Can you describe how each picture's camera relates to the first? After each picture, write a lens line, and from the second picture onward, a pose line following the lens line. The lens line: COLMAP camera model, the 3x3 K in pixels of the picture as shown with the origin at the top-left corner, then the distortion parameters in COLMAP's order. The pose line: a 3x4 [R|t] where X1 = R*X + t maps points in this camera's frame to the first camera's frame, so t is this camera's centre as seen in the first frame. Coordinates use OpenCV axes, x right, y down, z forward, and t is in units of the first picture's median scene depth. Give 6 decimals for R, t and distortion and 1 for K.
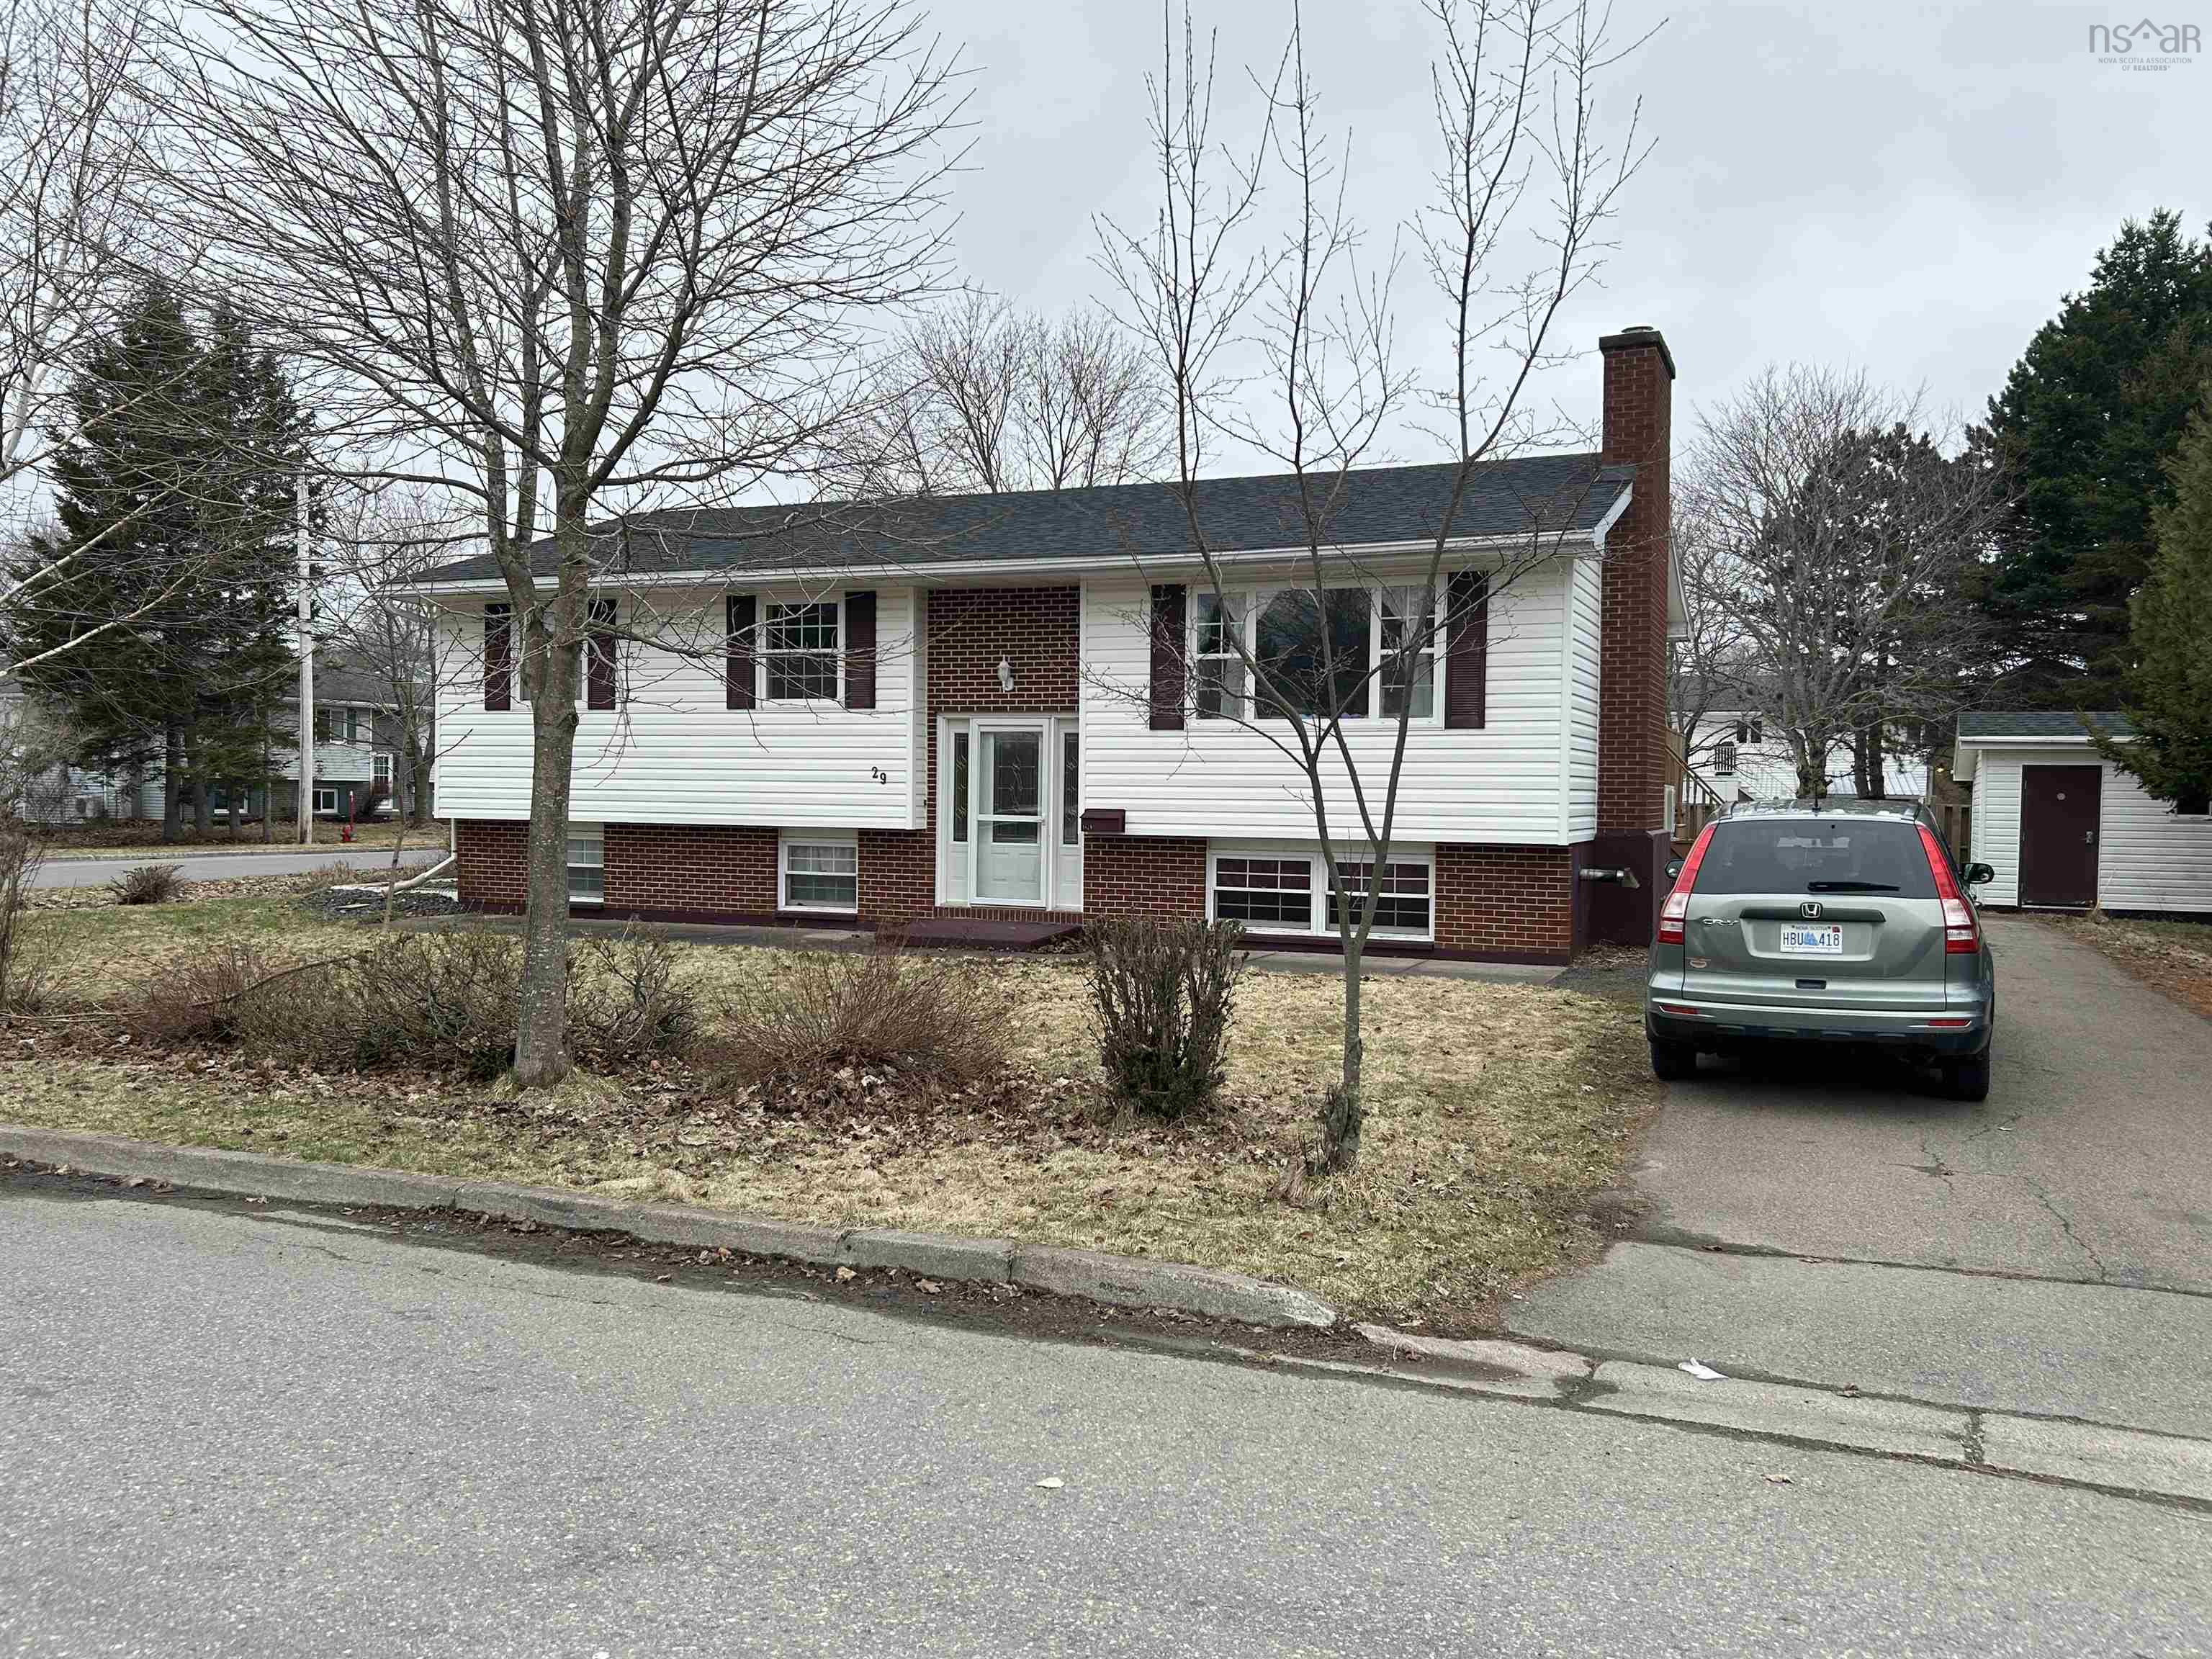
lens RADIAL K [[1965.1, 0, 1106.0], [0, 1965.1, 829.5], [0, 0, 1]] dist [0.082414, -0.001080]
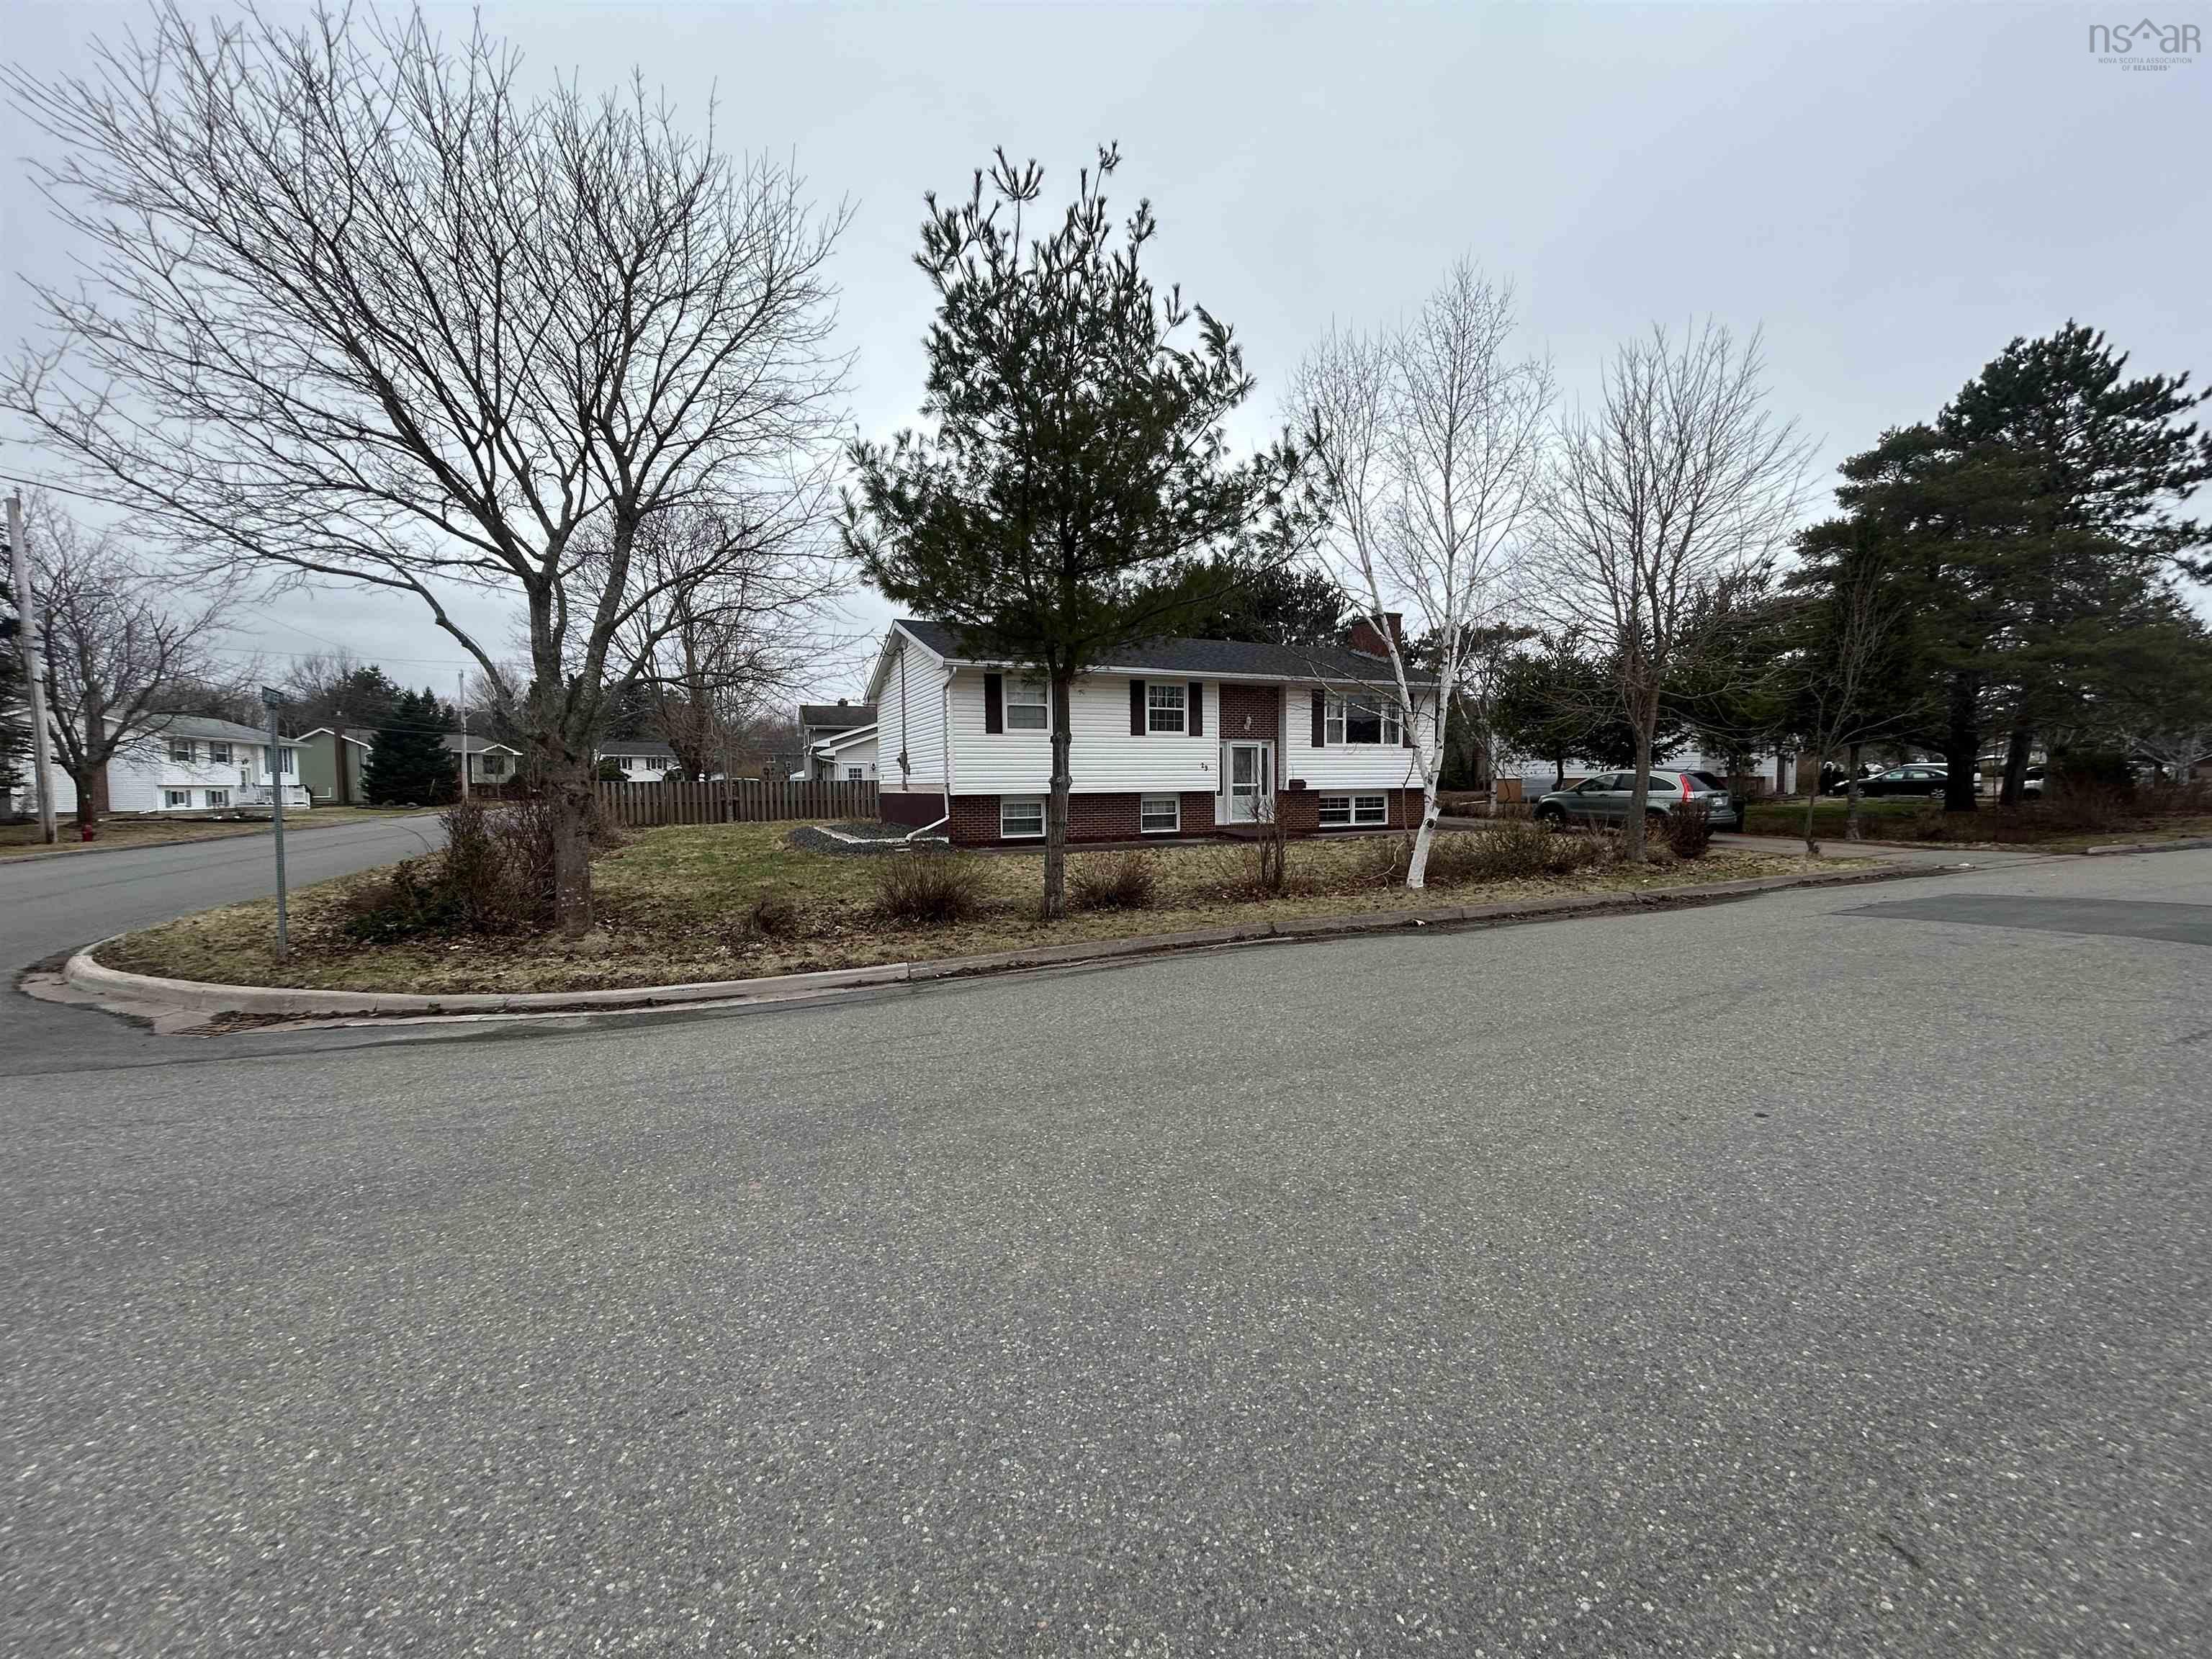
lens RADIAL K [[896.8, 0, 1106.0], [0, 896.8, 829.5], [0, 0, 1]] dist [0.000579, 0.000019]
pose [[0.641257, -0.063152, 0.764723, -0.953113], [0.030035, 0.997910, 0.057223, -0.018573], [-0.766738, -0.013726, 0.641813, 0.438614]]
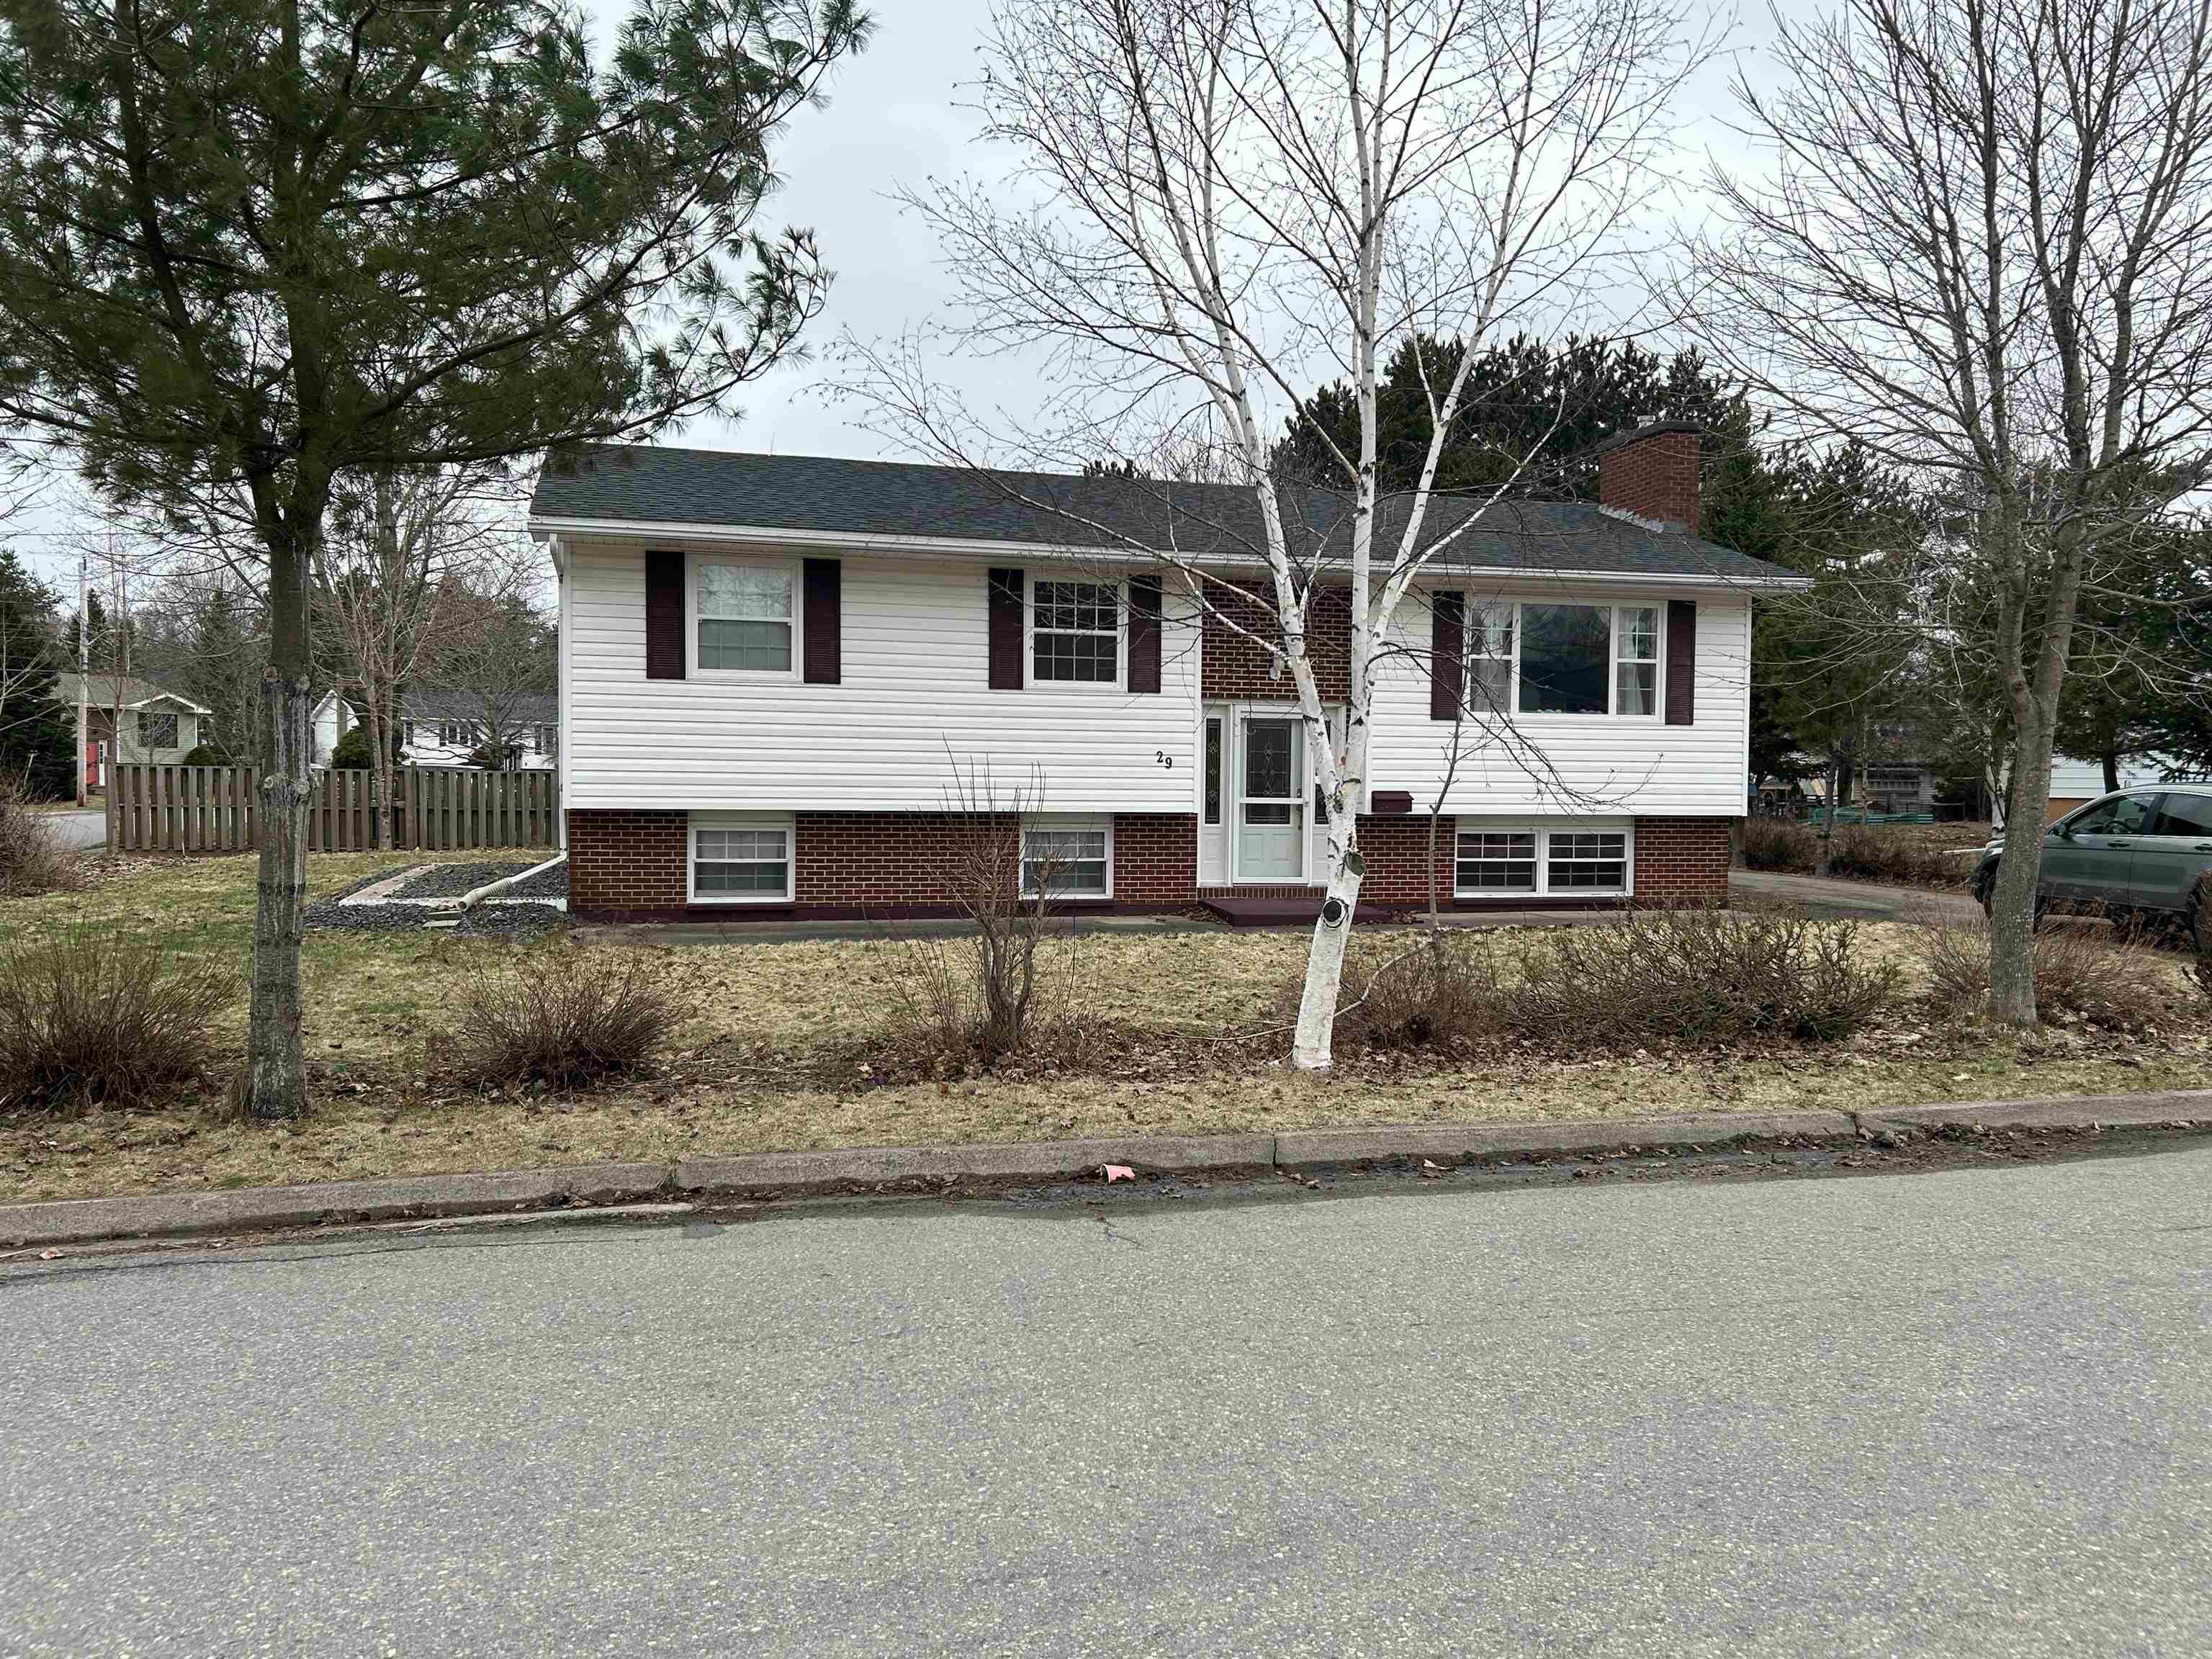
lens RADIAL K [[1735.7, 0, 1106.0], [0, 1735.7, 829.5], [0, 0, 1]] dist [0.068076, -0.001380]
pose [[0.752720, -0.025910, 0.657830, -0.718205], [0.010114, 0.999562, 0.027798, -0.016860], [-0.658263, -0.014270, 0.752653, 0.351998]]
